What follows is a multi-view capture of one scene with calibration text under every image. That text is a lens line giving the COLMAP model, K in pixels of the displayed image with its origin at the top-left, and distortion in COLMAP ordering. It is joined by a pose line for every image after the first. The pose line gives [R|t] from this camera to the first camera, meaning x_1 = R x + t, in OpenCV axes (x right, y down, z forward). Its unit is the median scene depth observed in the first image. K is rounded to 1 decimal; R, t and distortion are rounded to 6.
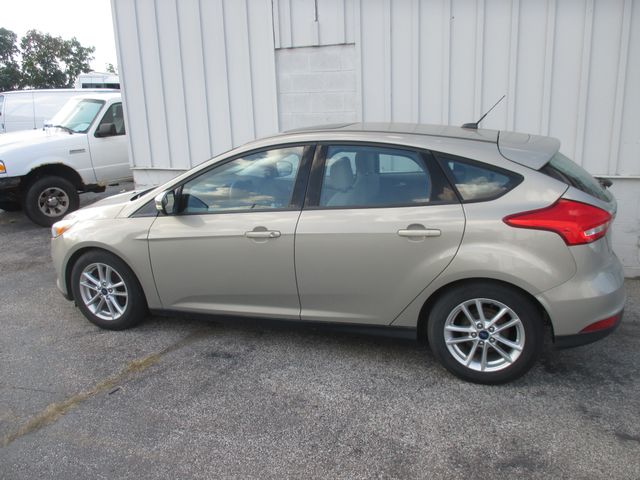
lens RADIAL K [[529.1, 0, 320.5], [0, 529.1, 243.1], [0, 0, 1]] dist [-0.031298, -0.015295]
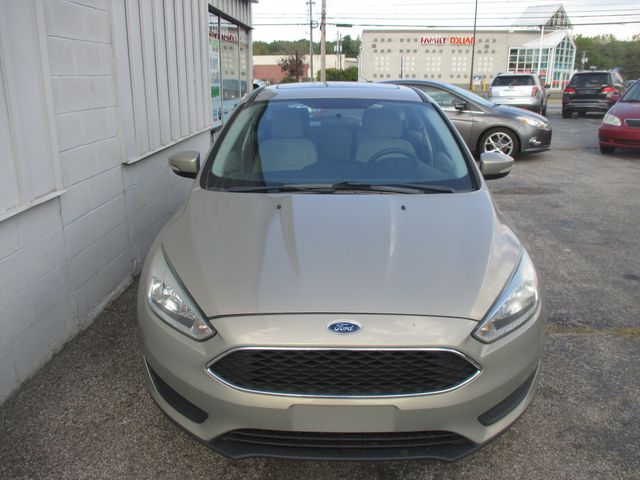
lens RADIAL K [[529.1, 0, 321.2], [0, 529.1, 240.0], [0, 0, 1]] dist [-0.031298, -0.015295]
pose [[-0.323483, -0.258437, 0.910258, -1.103300], [0.250808, 0.904153, 0.345835, -0.365740], [-0.912389, 0.340172, -0.227660, 1.604356]]
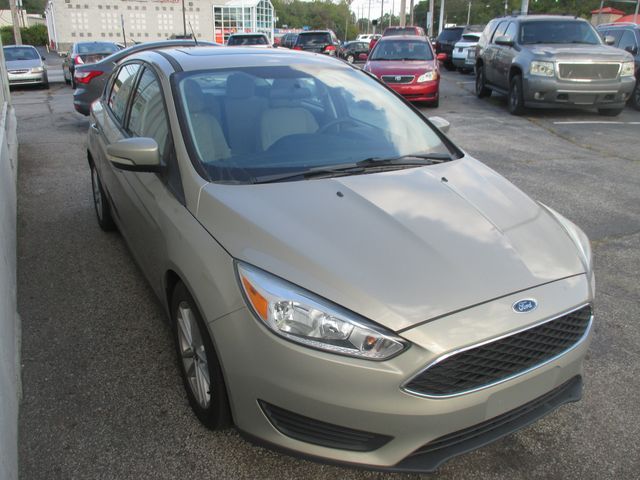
lens RADIAL K [[529.1, 0, 322.0], [0, 529.1, 239.3], [0, 0, 1]] dist [-0.031298, -0.015295]
pose [[-0.761365, -0.221026, 0.609484, -0.804068], [0.170921, 0.838405, 0.517555, -0.464684], [-0.625388, 0.498222, -0.600554, 1.907871]]
